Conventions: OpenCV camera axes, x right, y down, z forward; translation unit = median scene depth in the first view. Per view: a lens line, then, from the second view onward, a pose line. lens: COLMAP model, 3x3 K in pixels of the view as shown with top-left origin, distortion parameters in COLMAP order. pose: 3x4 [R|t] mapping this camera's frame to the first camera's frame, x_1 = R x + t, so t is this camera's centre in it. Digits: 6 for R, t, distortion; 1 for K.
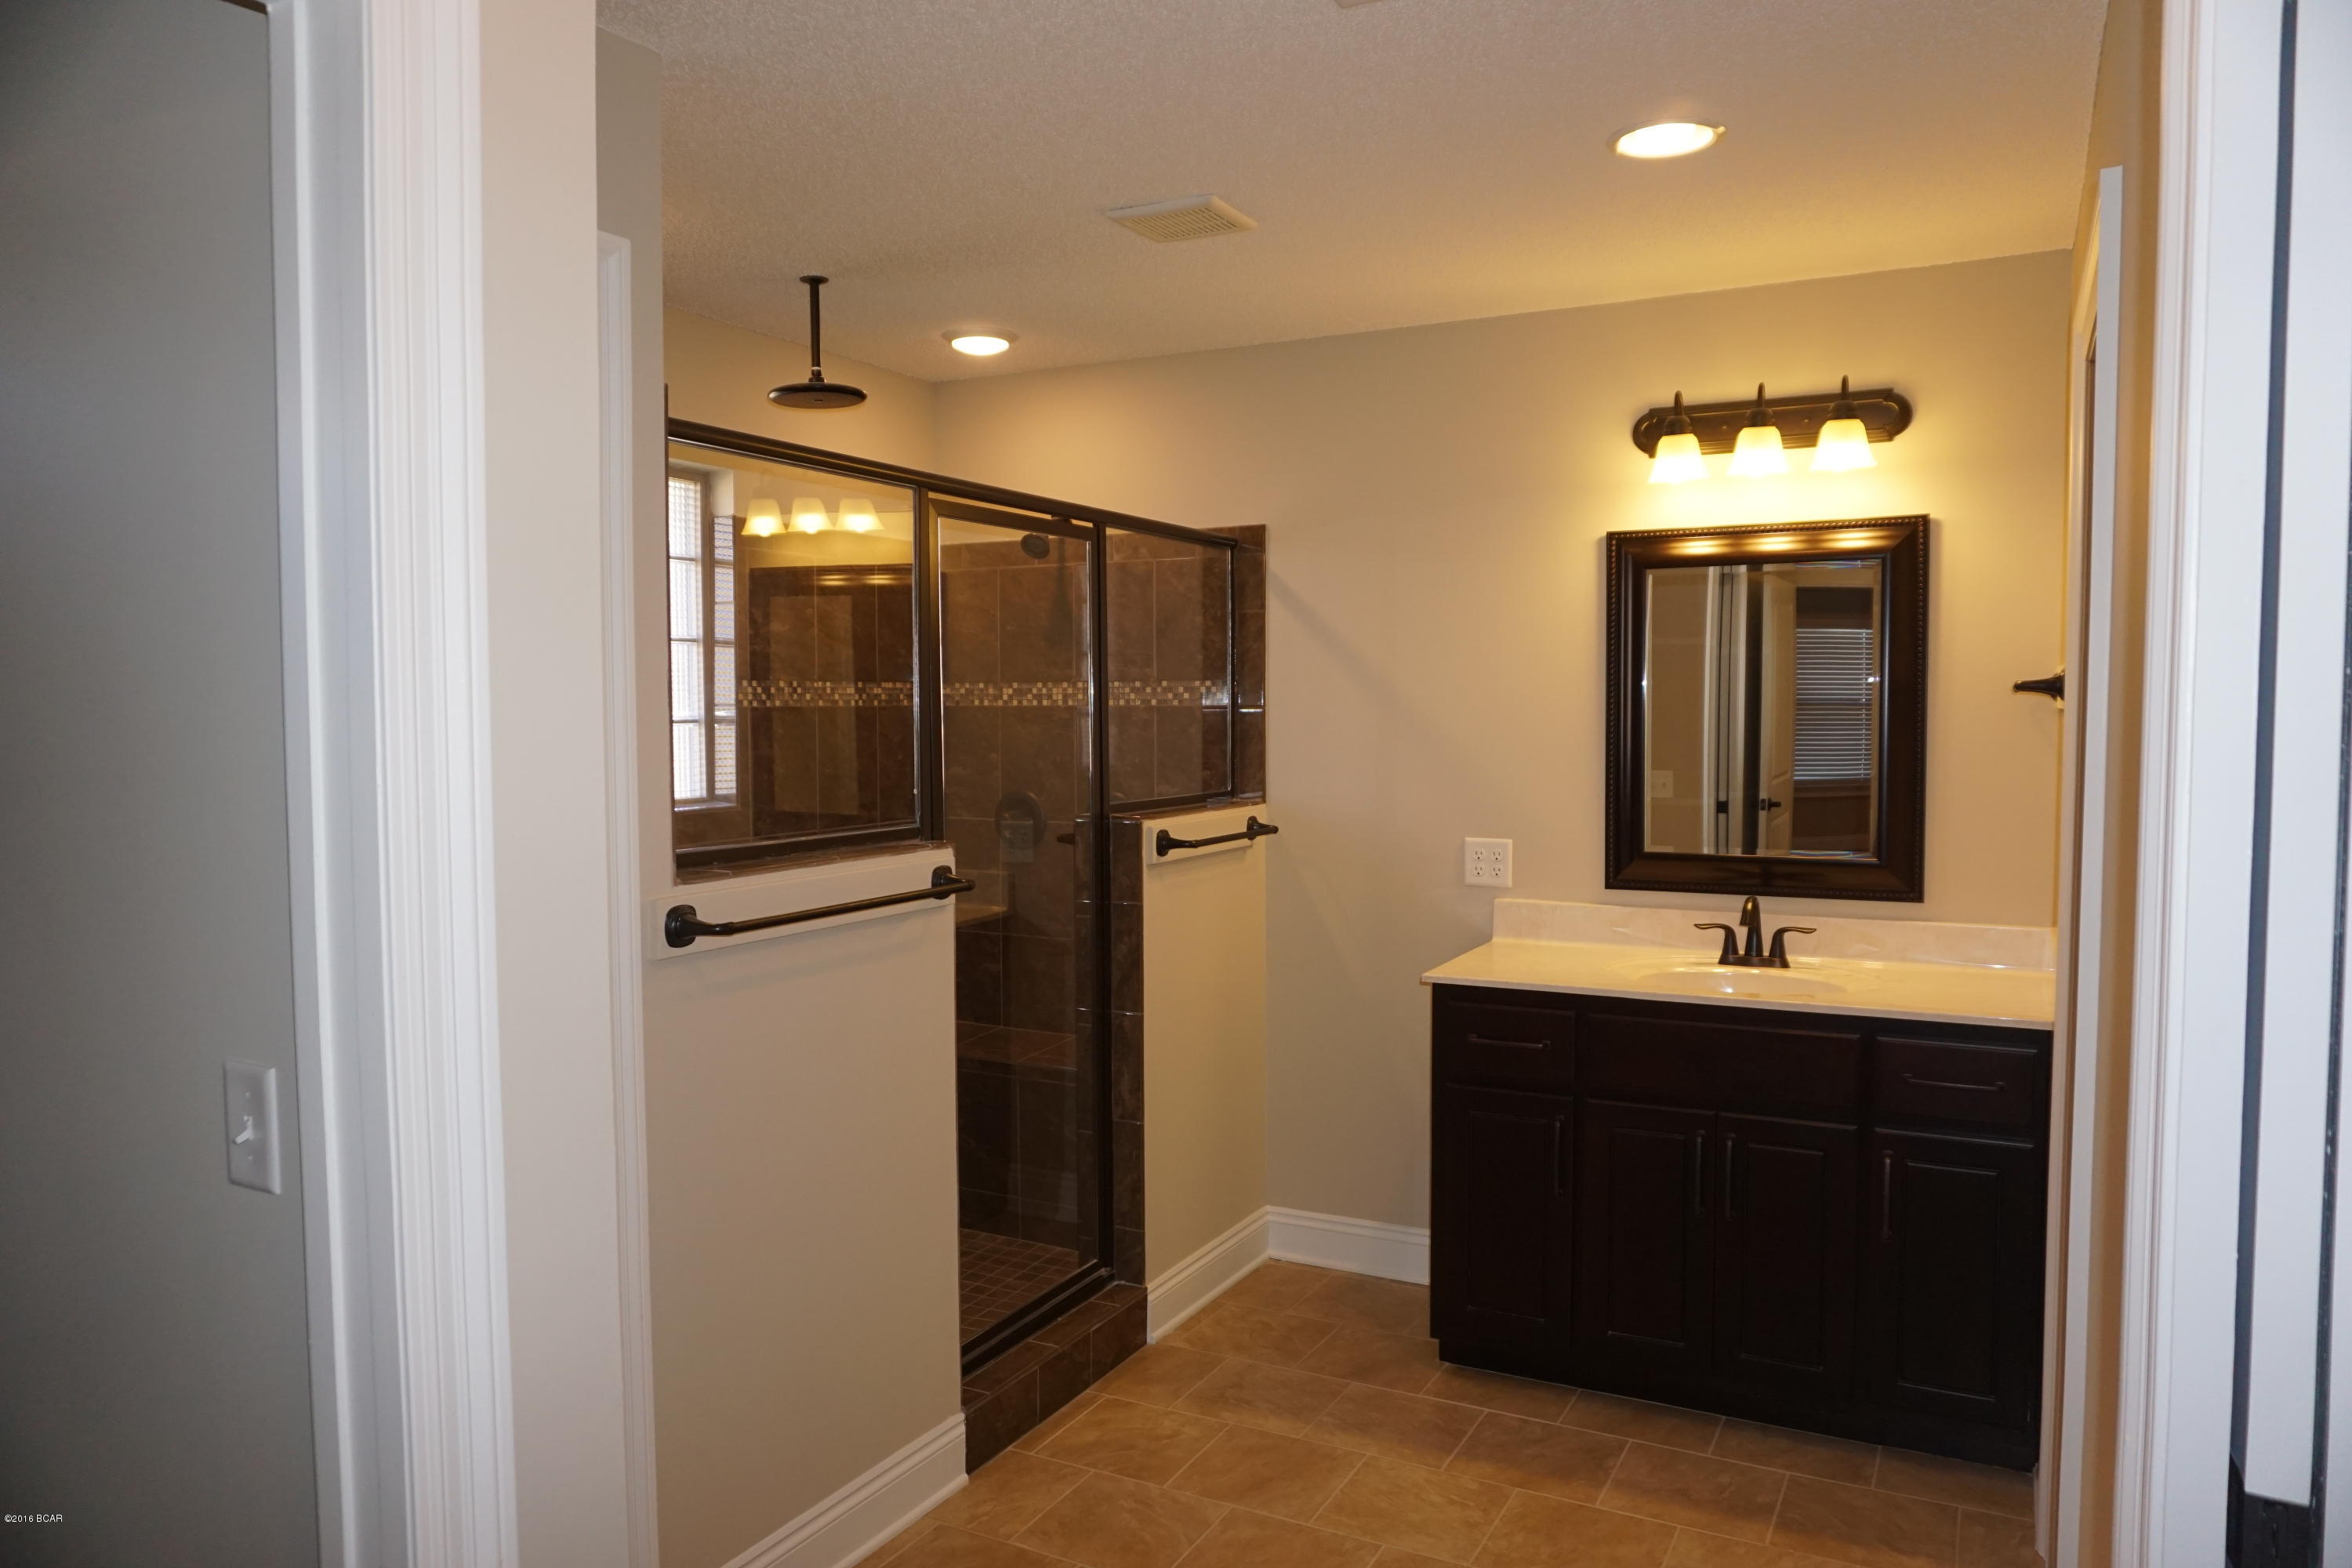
lens RADIAL K [[1568.0, 0, 1182.7], [0, 1568.0, 791.0], [0, 0, 1]] dist [-0.039018, 0.031290]
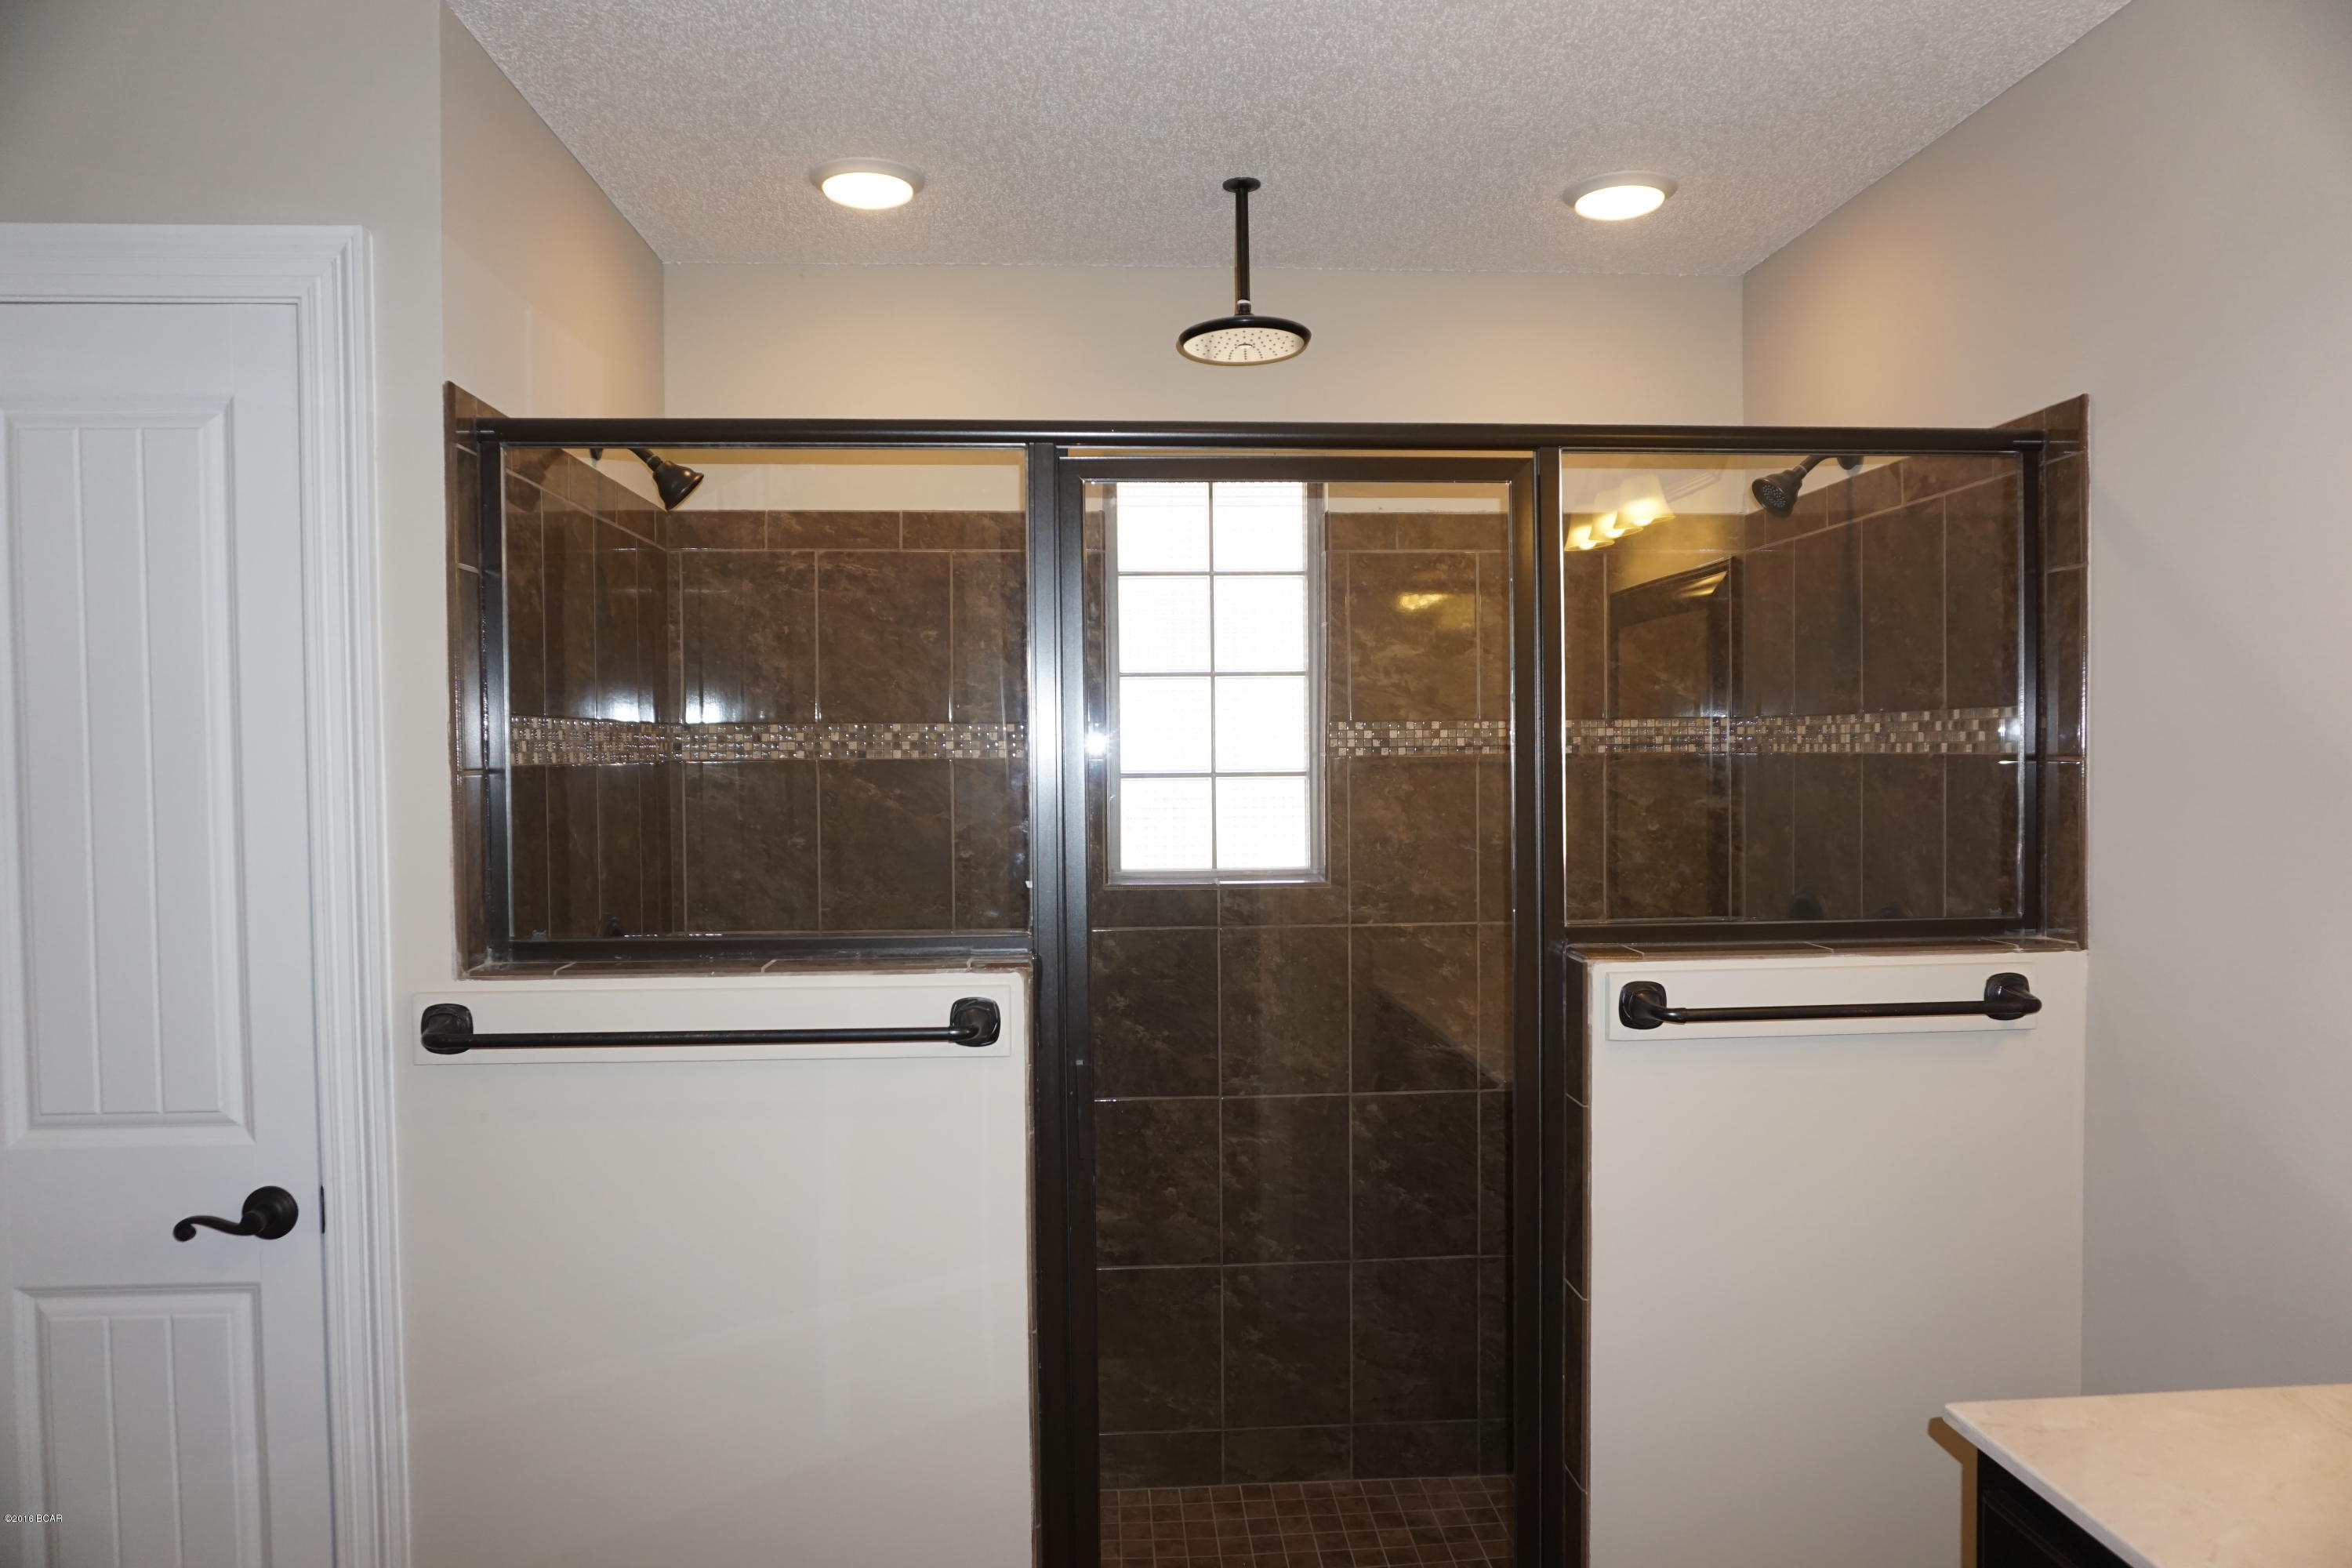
lens RADIAL K [[1568.0, 0, 1178.4], [0, 1568.0, 768.1], [0, 0, 1]] dist [-0.039018, 0.031290]
pose [[0.531235, 0.007443, -0.847192, 0.315210], [-0.042016, 0.998962, -0.017570, -0.028825], [0.846182, 0.044929, 0.530996, 0.486550]]
